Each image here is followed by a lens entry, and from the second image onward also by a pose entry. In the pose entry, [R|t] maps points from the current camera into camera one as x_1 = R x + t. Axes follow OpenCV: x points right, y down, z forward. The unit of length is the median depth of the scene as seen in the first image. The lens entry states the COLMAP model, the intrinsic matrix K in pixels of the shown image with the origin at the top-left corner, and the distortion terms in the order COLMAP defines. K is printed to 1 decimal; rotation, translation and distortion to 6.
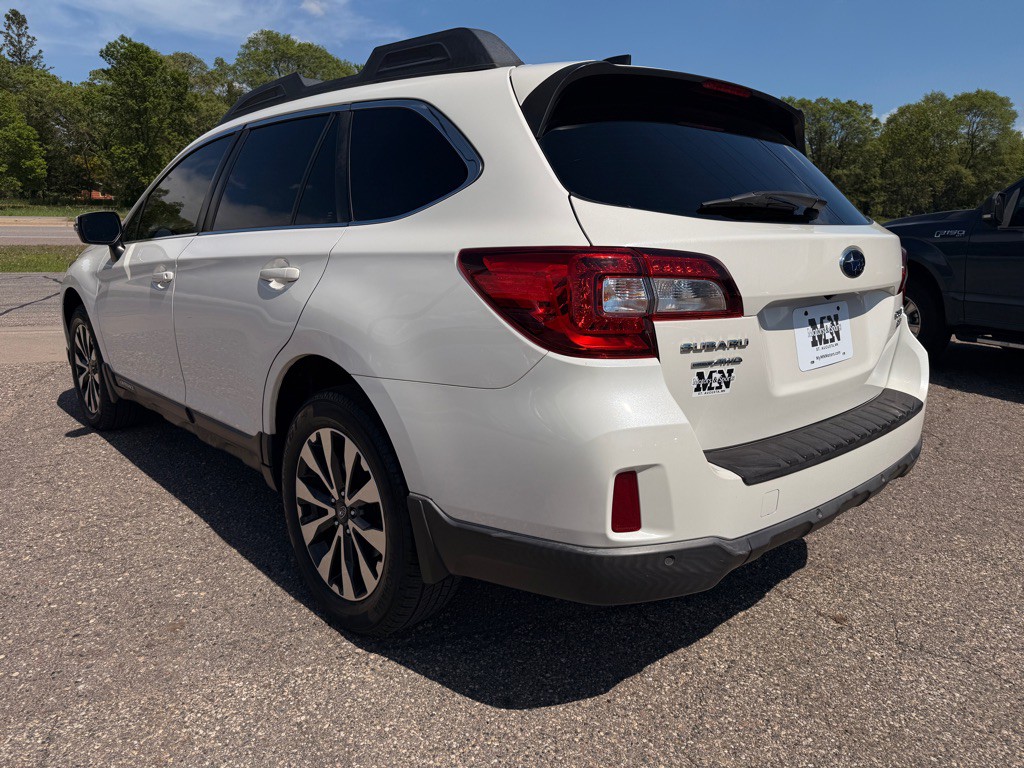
lens RADIAL K [[768.7, 0, 510.8], [0, 768.7, 376.7], [0, 0, 1]] dist [0.018510, -0.006294]
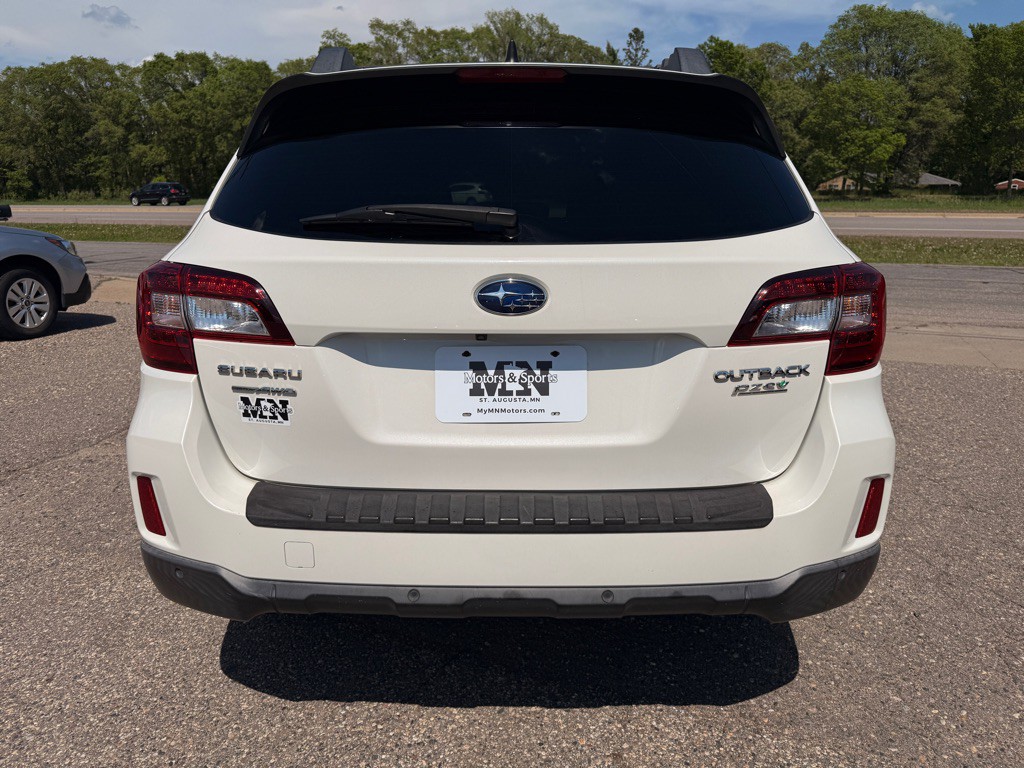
lens RADIAL K [[768.7, 0, 514.4], [0, 768.7, 381.4], [0, 0, 1]] dist [0.018510, -0.006294]
pose [[0.728870, 0.146711, -0.668749, 0.955676], [-0.130862, 0.988616, 0.074258, -0.118977], [0.672030, 0.033390, 0.739771, 0.434197]]
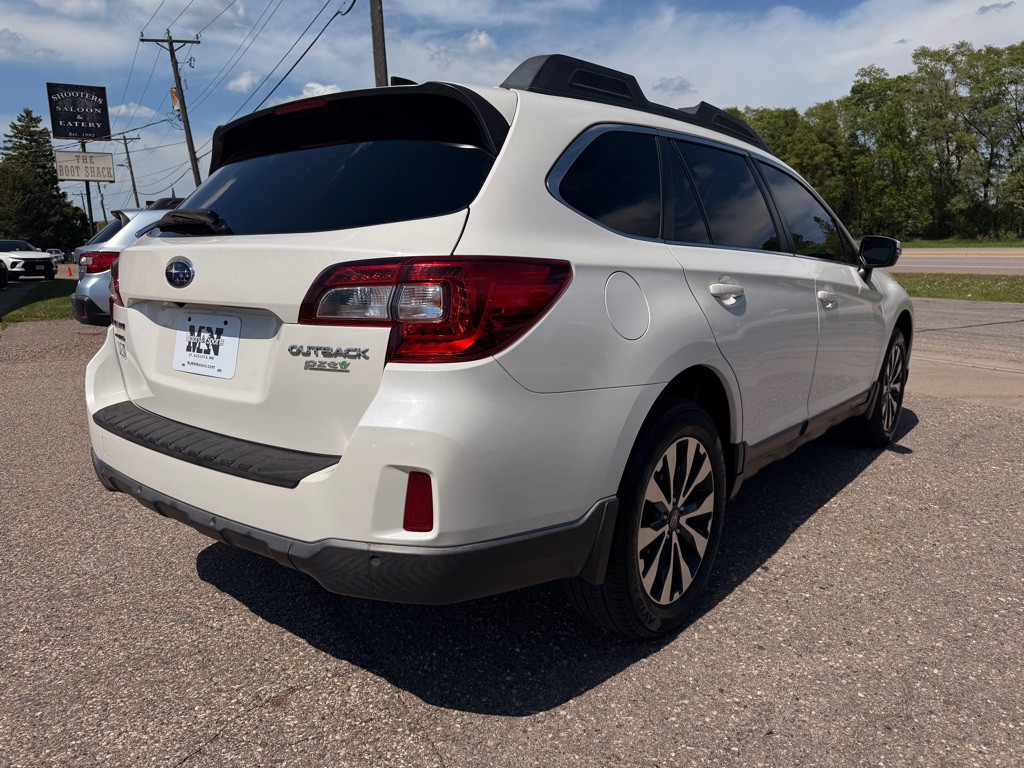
lens RADIAL K [[768.7, 0, 509.3], [0, 768.7, 387.4], [0, 0, 1]] dist [0.018510, -0.006294]
pose [[0.123811, 0.164962, -0.978498, 1.488111], [-0.194328, 0.971022, 0.139113, -0.223356], [0.973092, 0.172926, 0.152280, 1.274630]]
